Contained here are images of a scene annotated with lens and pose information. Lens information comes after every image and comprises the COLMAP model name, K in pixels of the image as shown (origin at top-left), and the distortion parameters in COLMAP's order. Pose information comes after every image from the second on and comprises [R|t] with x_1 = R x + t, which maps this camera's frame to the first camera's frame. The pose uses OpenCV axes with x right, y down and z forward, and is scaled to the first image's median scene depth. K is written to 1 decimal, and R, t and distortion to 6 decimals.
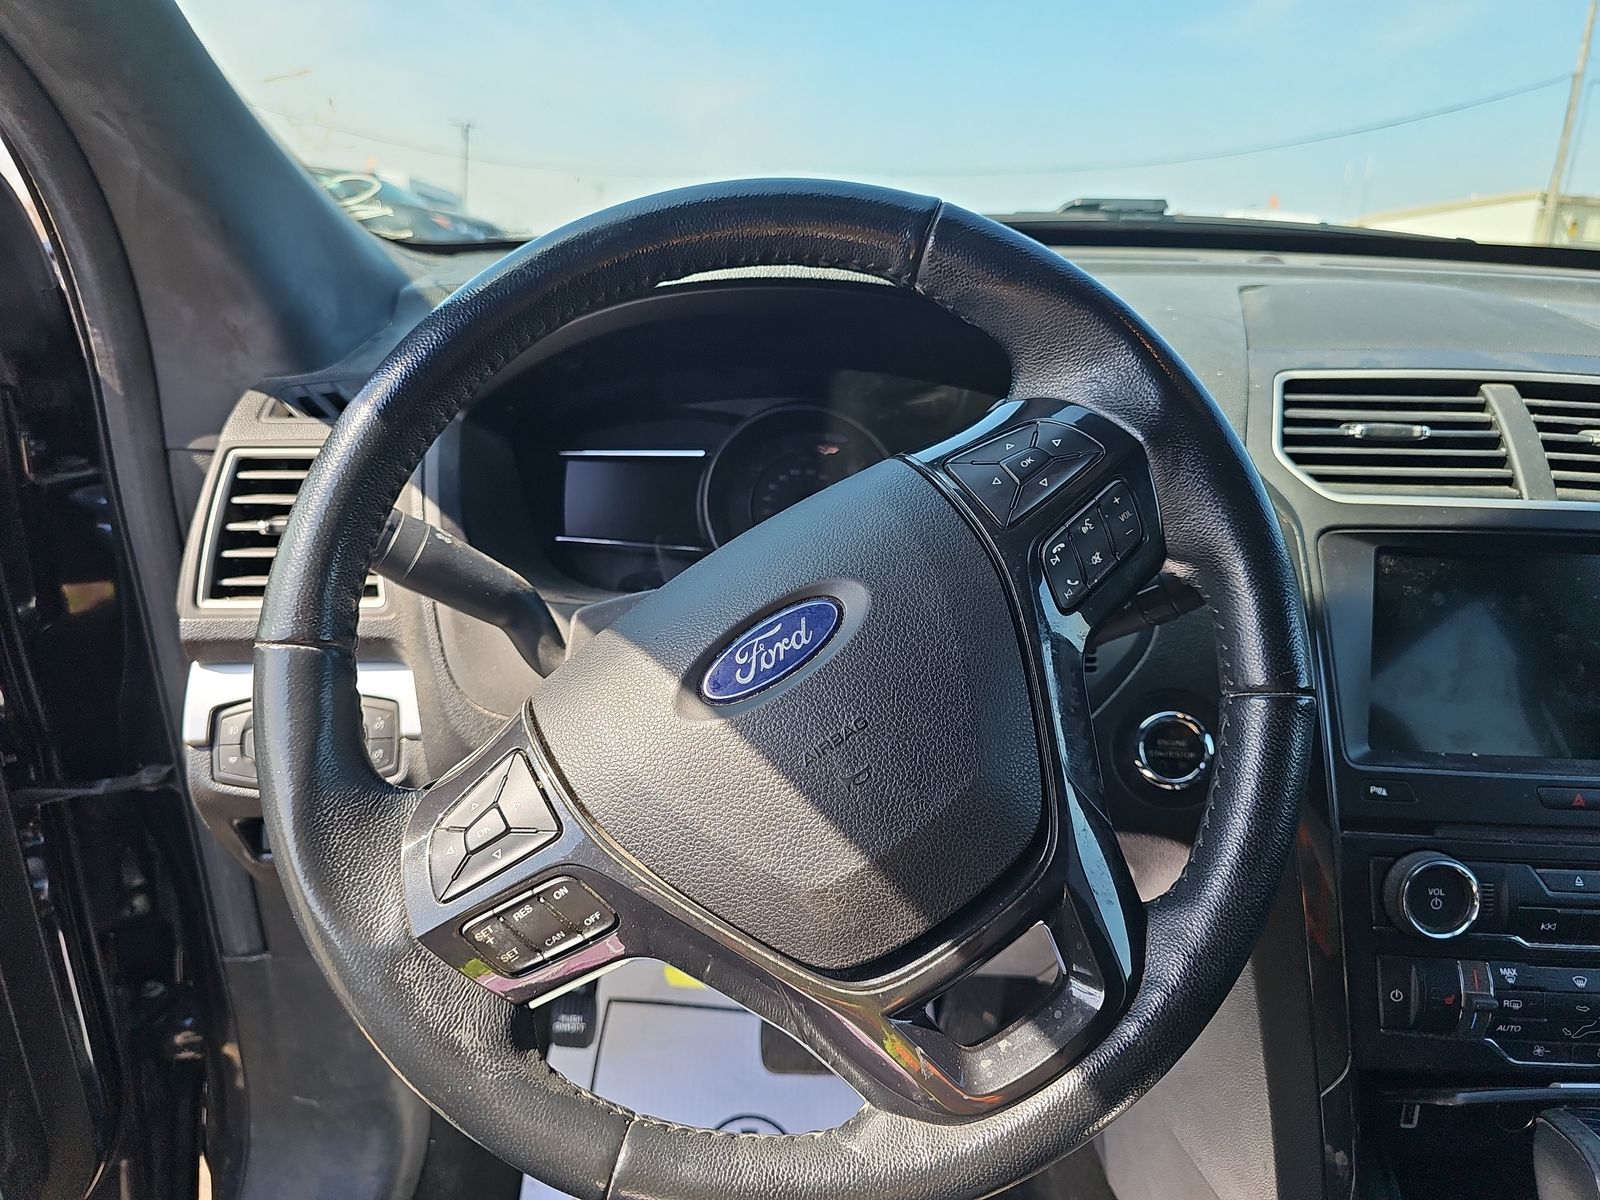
lens RADIAL K [[1132.5, 0, 759.0], [0, 1132.5, 569.5], [0, 0, 1]] dist [0.034593, -0.043412]
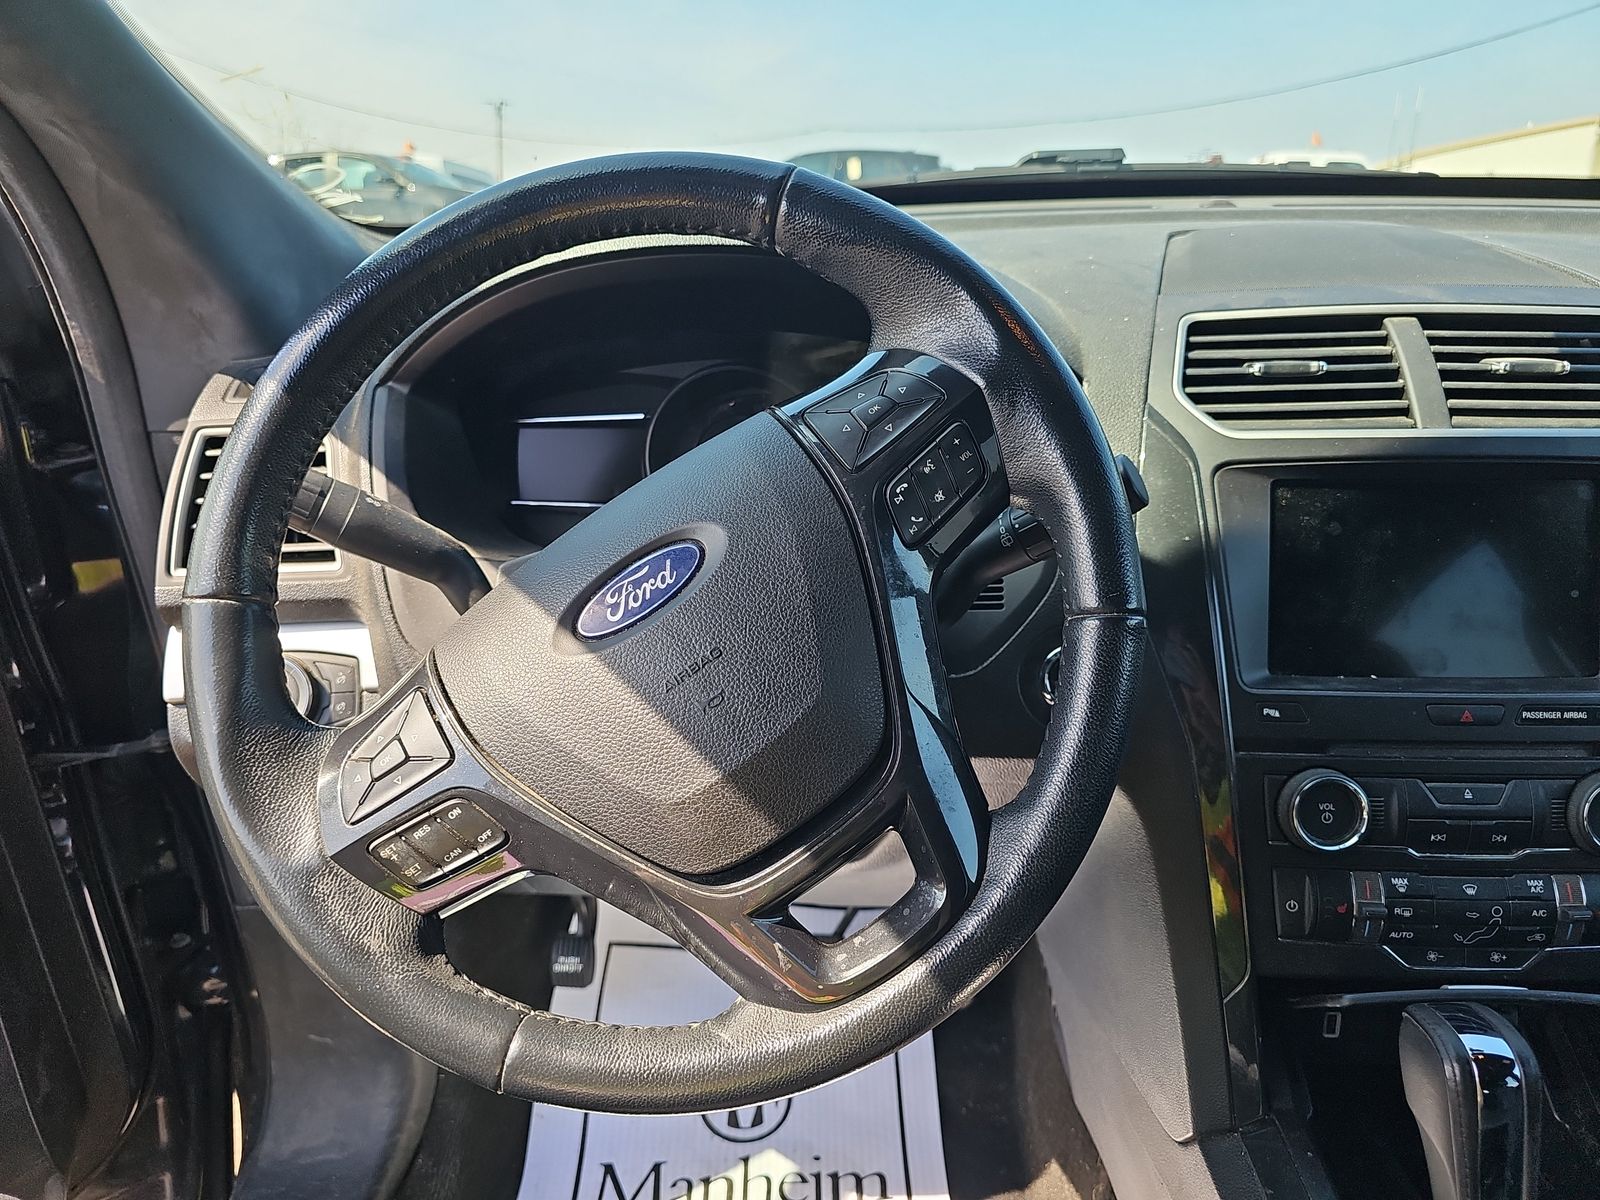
lens RADIAL K [[1132.5, 0, 759.0], [0, 1132.5, 569.5], [0, 0, 1]] dist [0.034593, -0.043412]
pose [[0.998431, -0.033175, -0.045102, 0.124766], [0.034409, 0.999046, 0.026878, 0.018412], [0.044168, -0.028388, 0.998621, -0.062120]]
